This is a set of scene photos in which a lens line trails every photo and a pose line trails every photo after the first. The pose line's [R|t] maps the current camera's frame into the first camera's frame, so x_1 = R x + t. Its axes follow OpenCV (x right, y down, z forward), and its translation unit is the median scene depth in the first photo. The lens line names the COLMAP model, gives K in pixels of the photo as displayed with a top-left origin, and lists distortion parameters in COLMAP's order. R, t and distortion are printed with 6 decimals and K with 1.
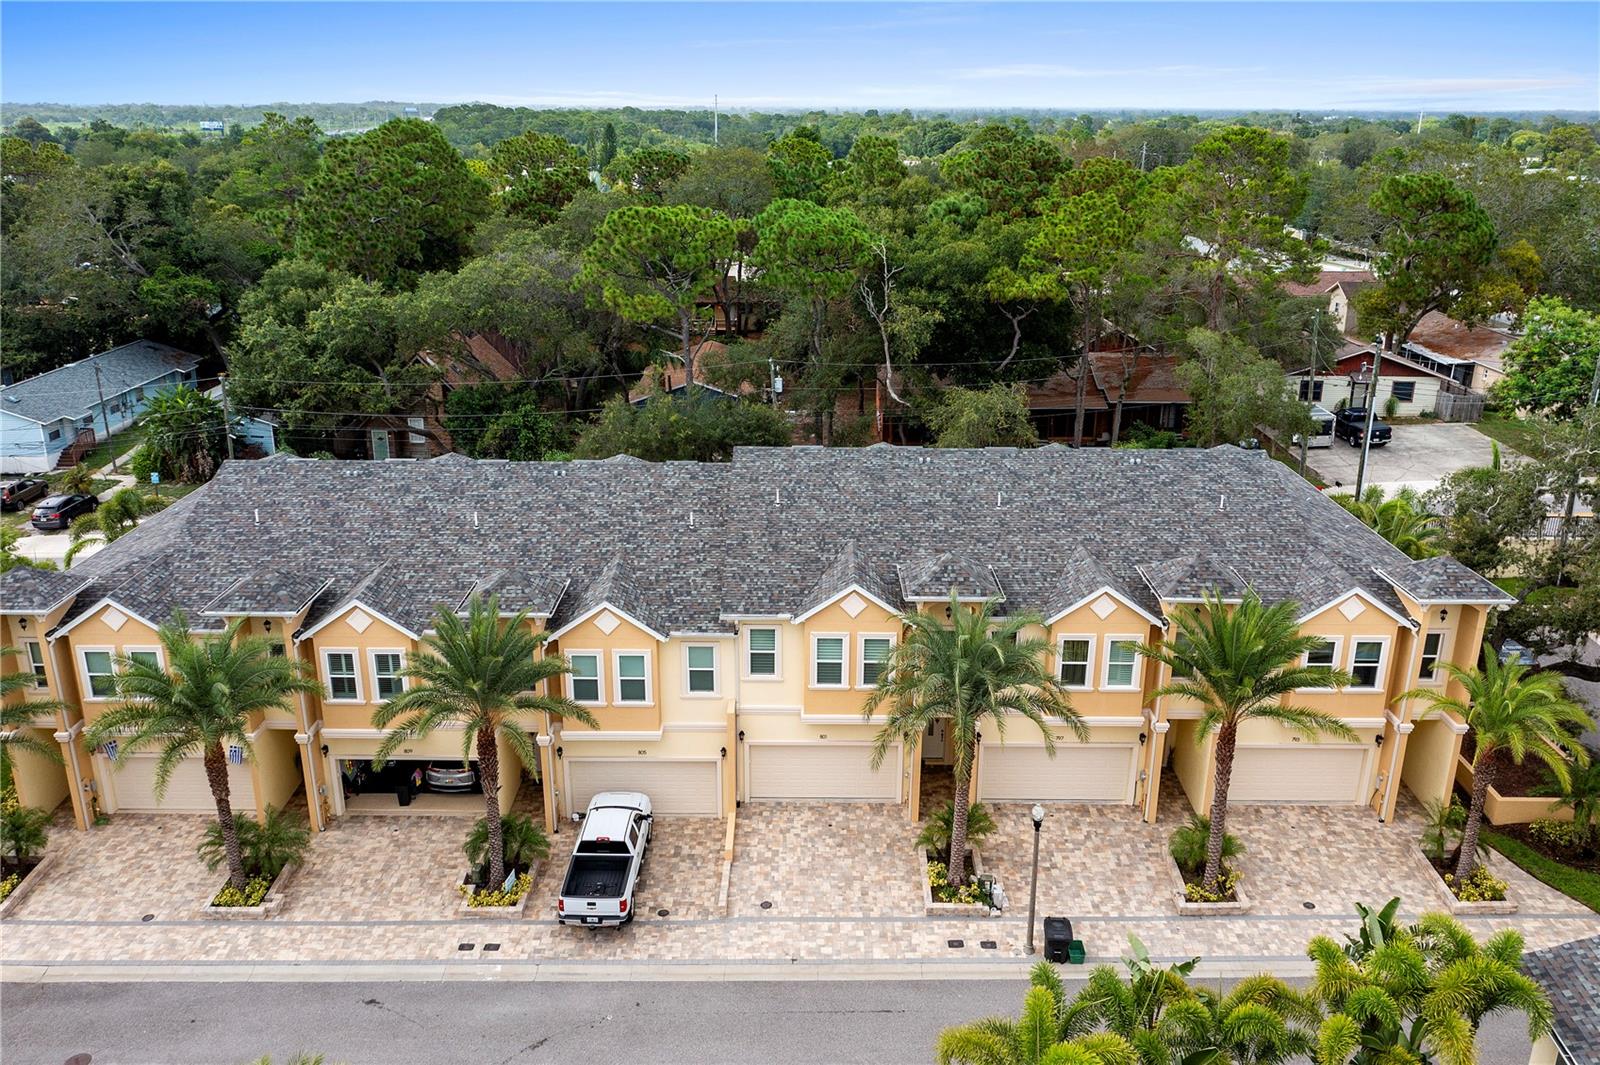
lens RADIAL K [[1267.5, 0, 801.8], [0, 1267.5, 533.3], [0, 0, 1]] dist [-0.004791, 0.001064]
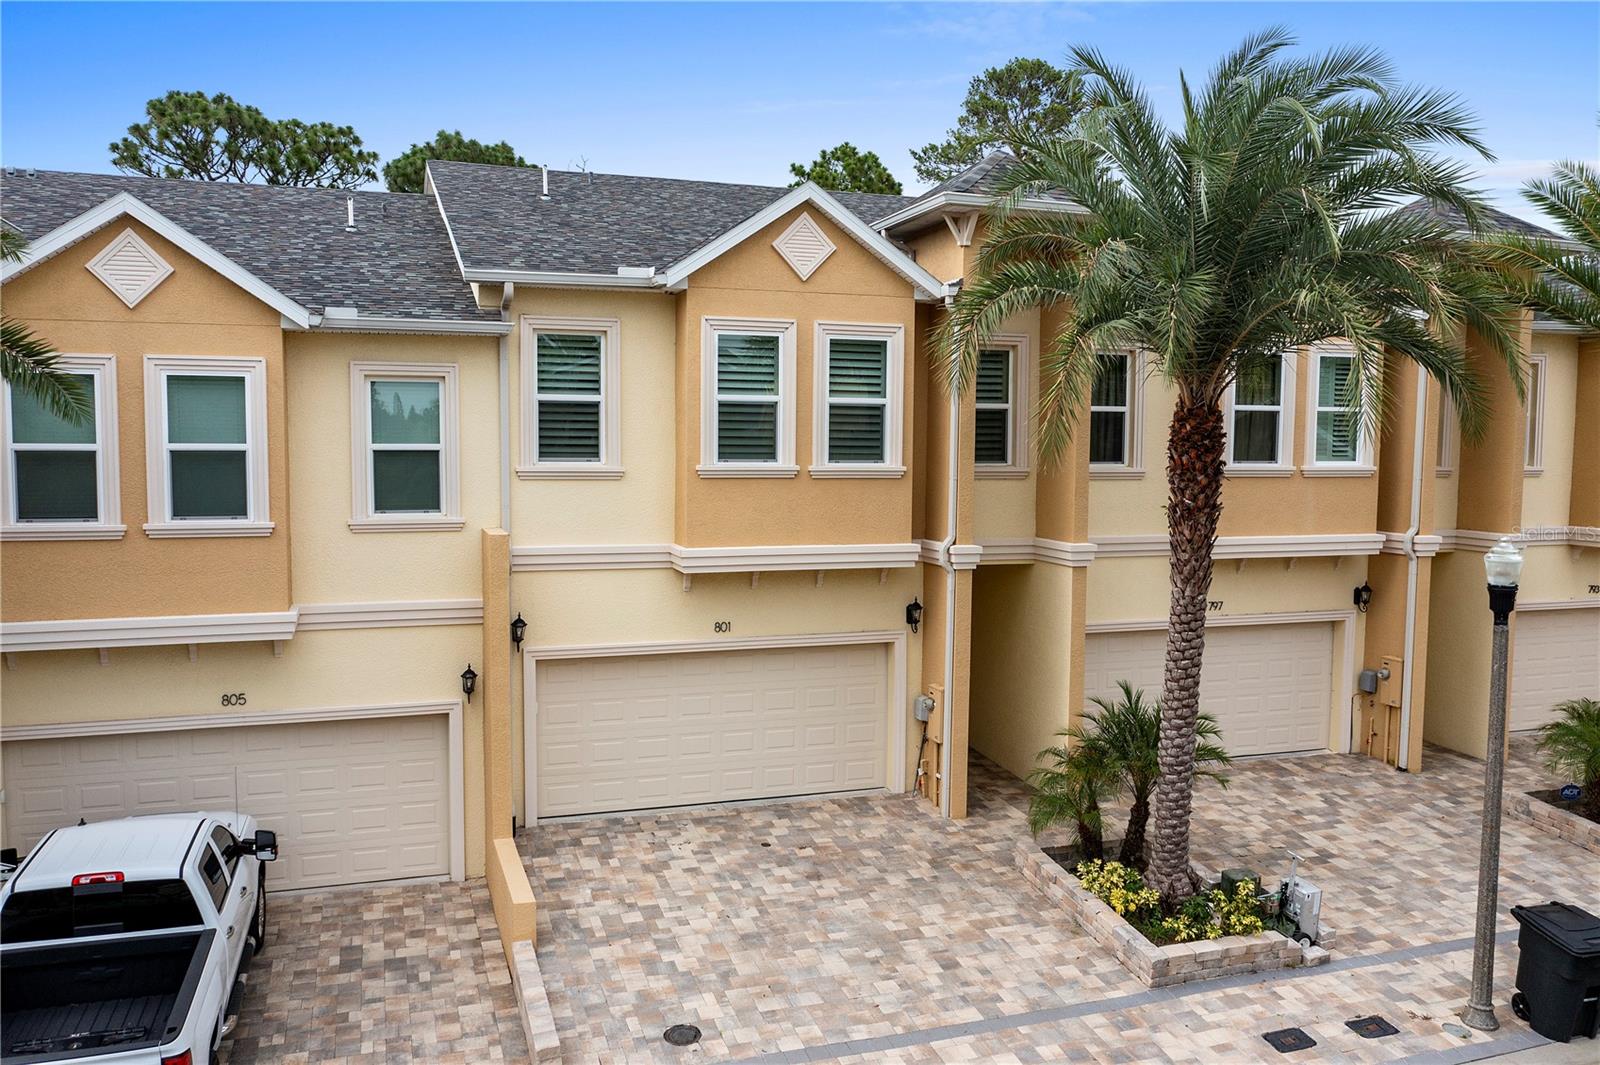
lens RADIAL K [[1267.5, 0, 797.4], [0, 1267.5, 529.9], [0, 0, 1]] dist [-0.004791, 0.001064]
pose [[0.946851, -0.023503, 0.320814, -0.092182], [0.101172, 0.968473, -0.227648, 0.232203], [-0.305349, 0.248006, 0.919377, 0.634445]]
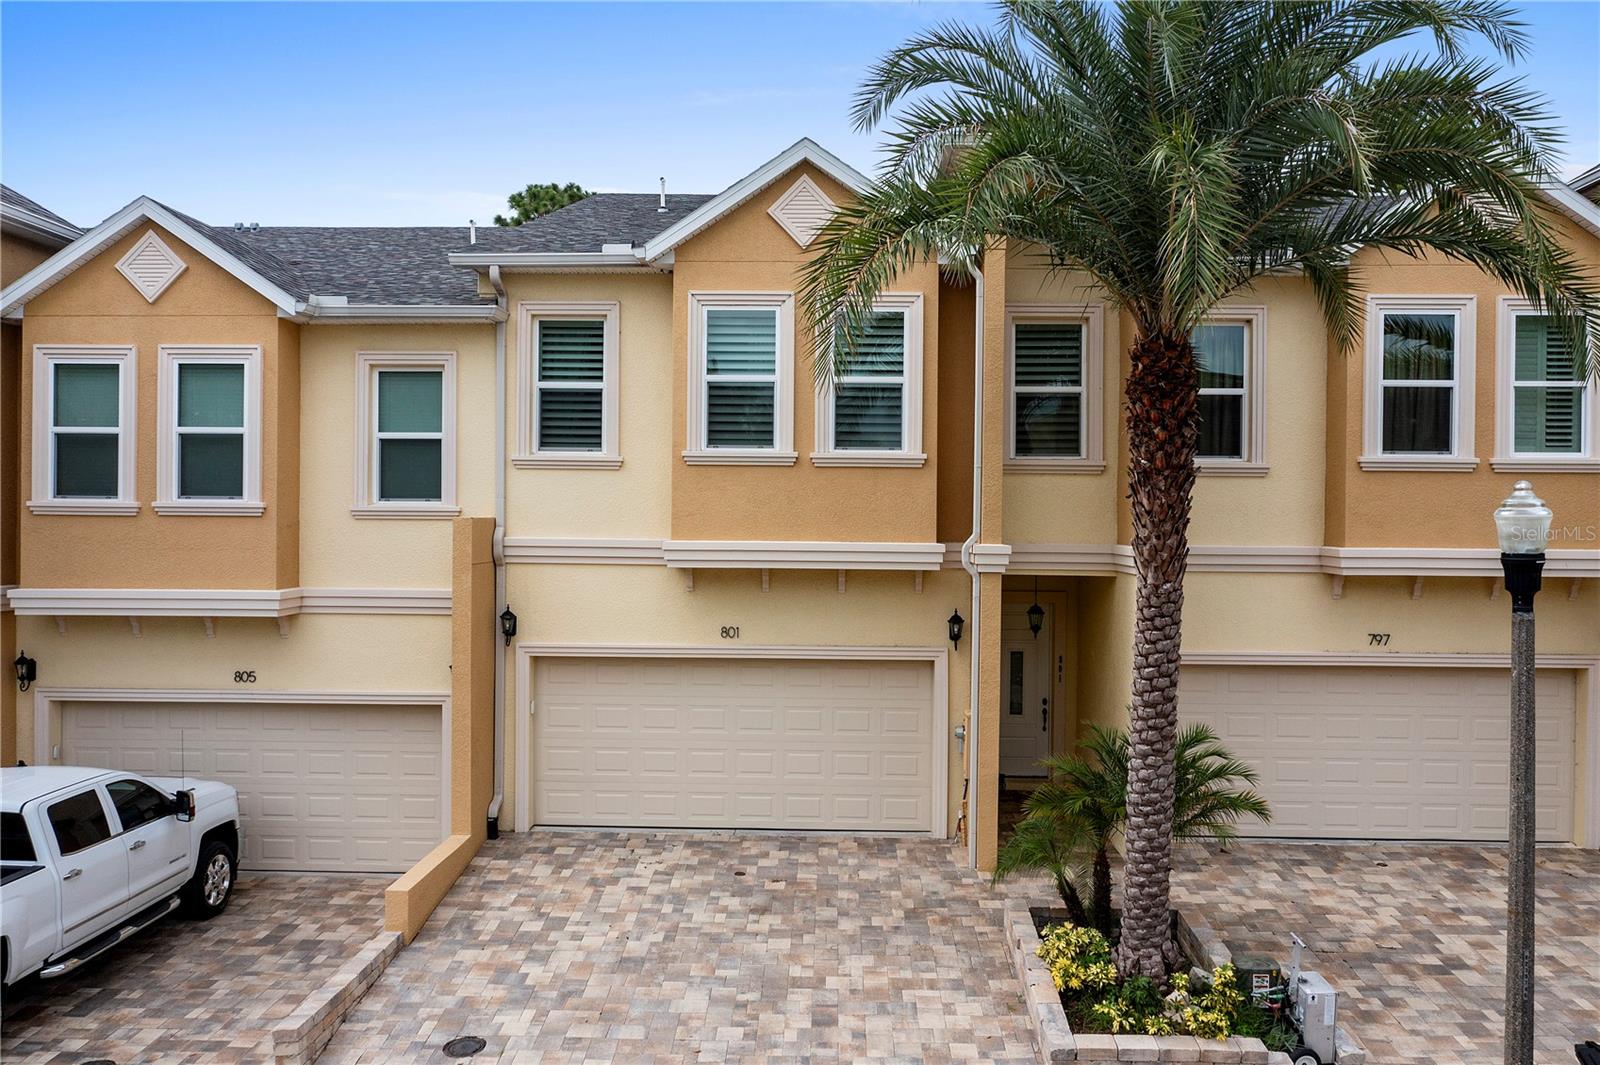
lens RADIAL K [[1267.5, 0, 795.7], [0, 1267.5, 527.4], [0, 0, 1]] dist [-0.004791, 0.001064]
pose [[0.999462, 0.002019, -0.032738, 0.049696], [-0.012206, 0.949316, -0.314087, 0.255361], [0.030445, 0.314317, 0.948830, 0.661908]]
